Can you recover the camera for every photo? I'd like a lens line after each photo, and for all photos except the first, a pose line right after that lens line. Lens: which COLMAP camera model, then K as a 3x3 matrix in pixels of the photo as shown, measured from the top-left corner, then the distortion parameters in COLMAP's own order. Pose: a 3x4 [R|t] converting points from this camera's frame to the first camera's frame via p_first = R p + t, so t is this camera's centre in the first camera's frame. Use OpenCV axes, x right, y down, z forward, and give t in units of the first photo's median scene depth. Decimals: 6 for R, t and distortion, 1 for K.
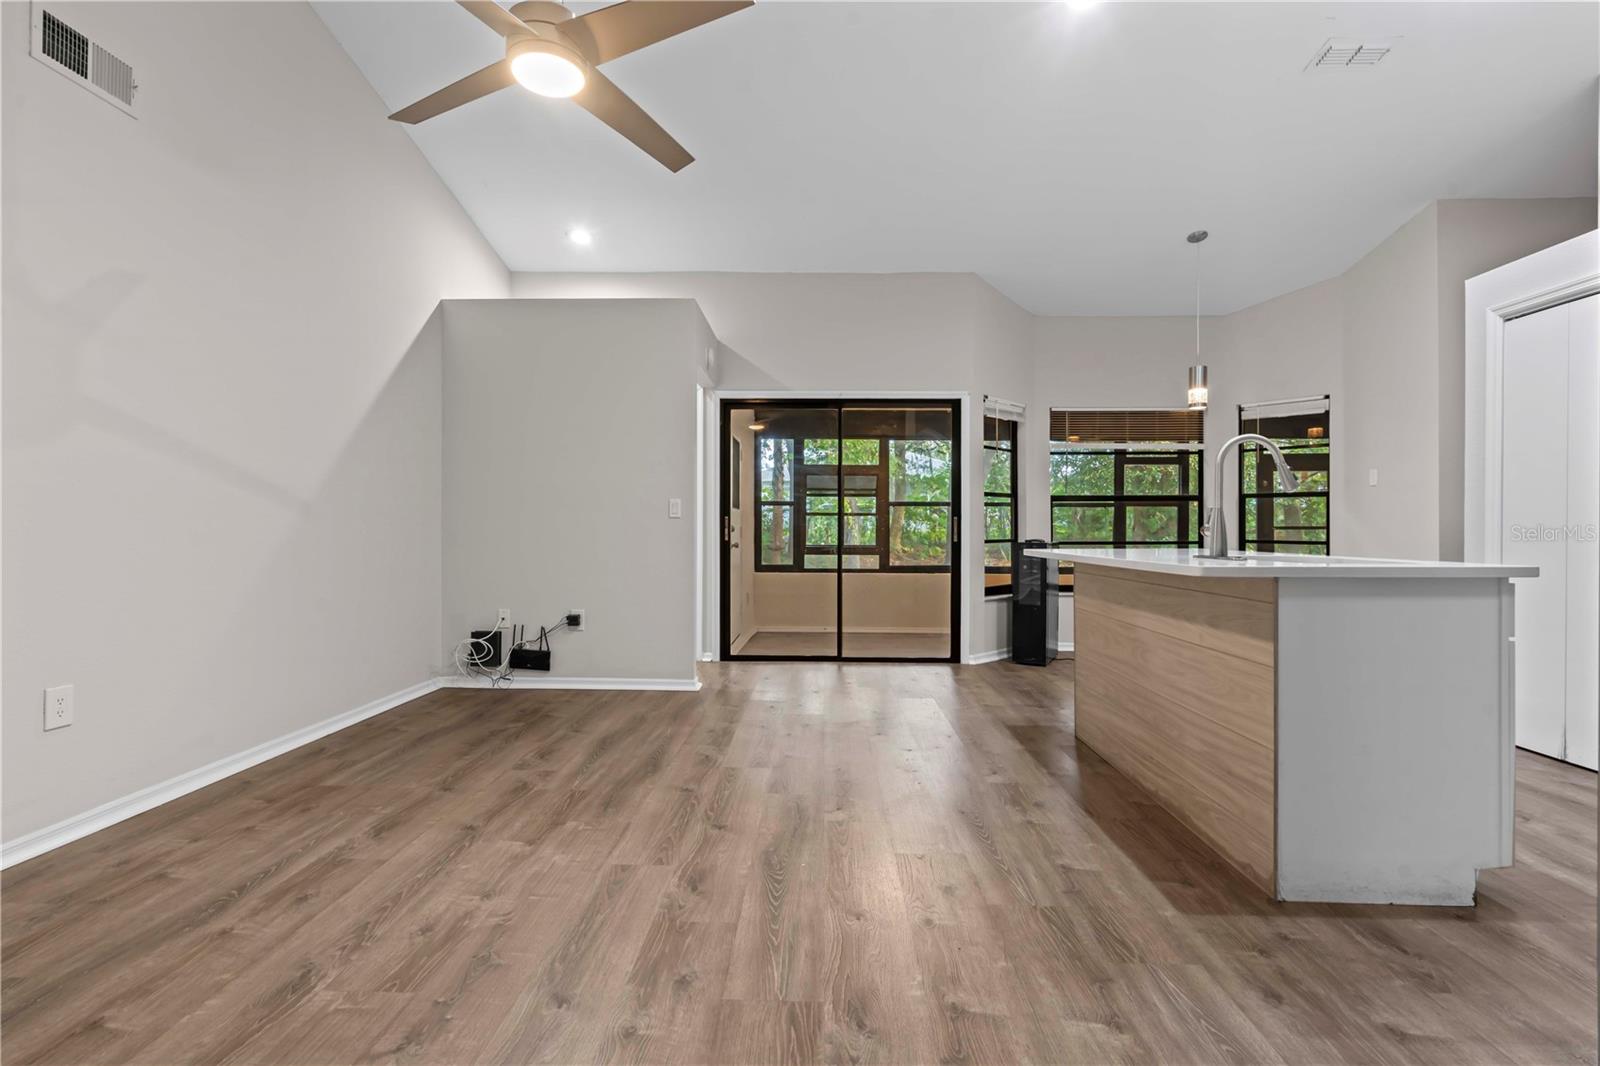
lens RADIAL K [[721.7, 0, 795.5], [0, 721.7, 526.5], [0, 0, 1]] dist [-0.002816, 0.000825]
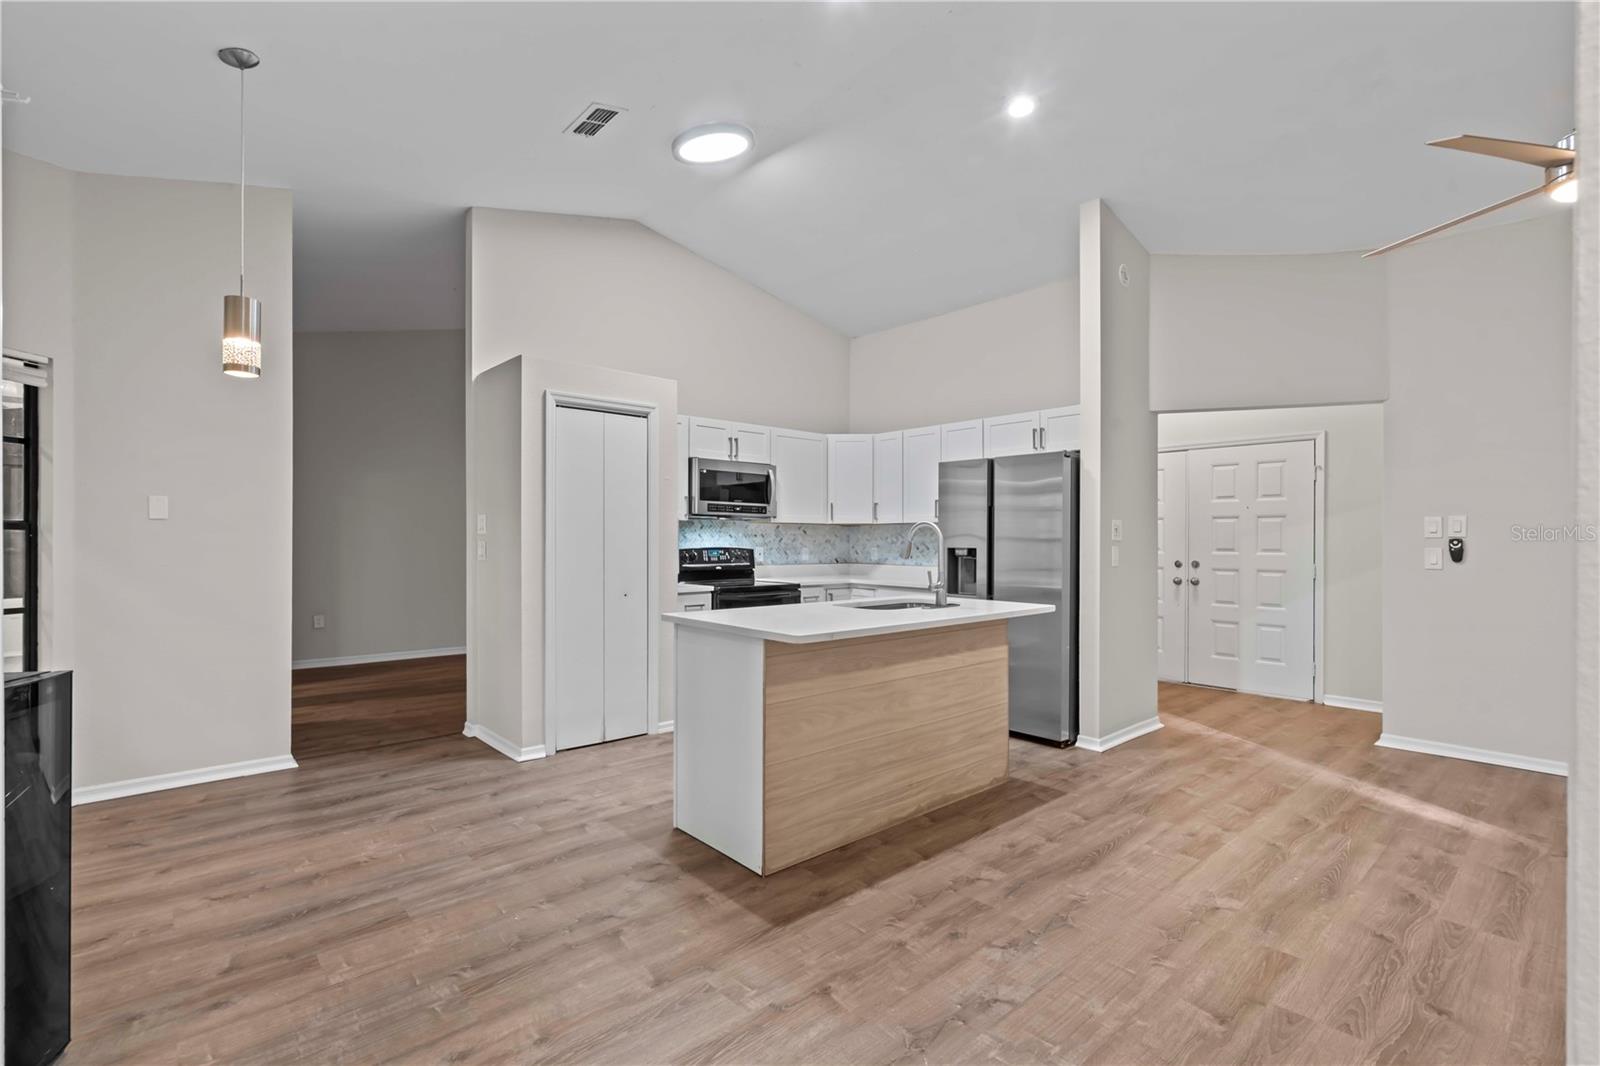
lens RADIAL K [[722.0, 0, 795.1], [0, 722.0, 542.7], [0, 0, 1]] dist [-0.001958, 0.000990]
pose [[-0.687160, -0.007032, 0.726472, -0.237587], [-0.006535, 0.999973, 0.003498, -0.079905], [-0.726476, -0.002344, -0.687188, 2.024458]]
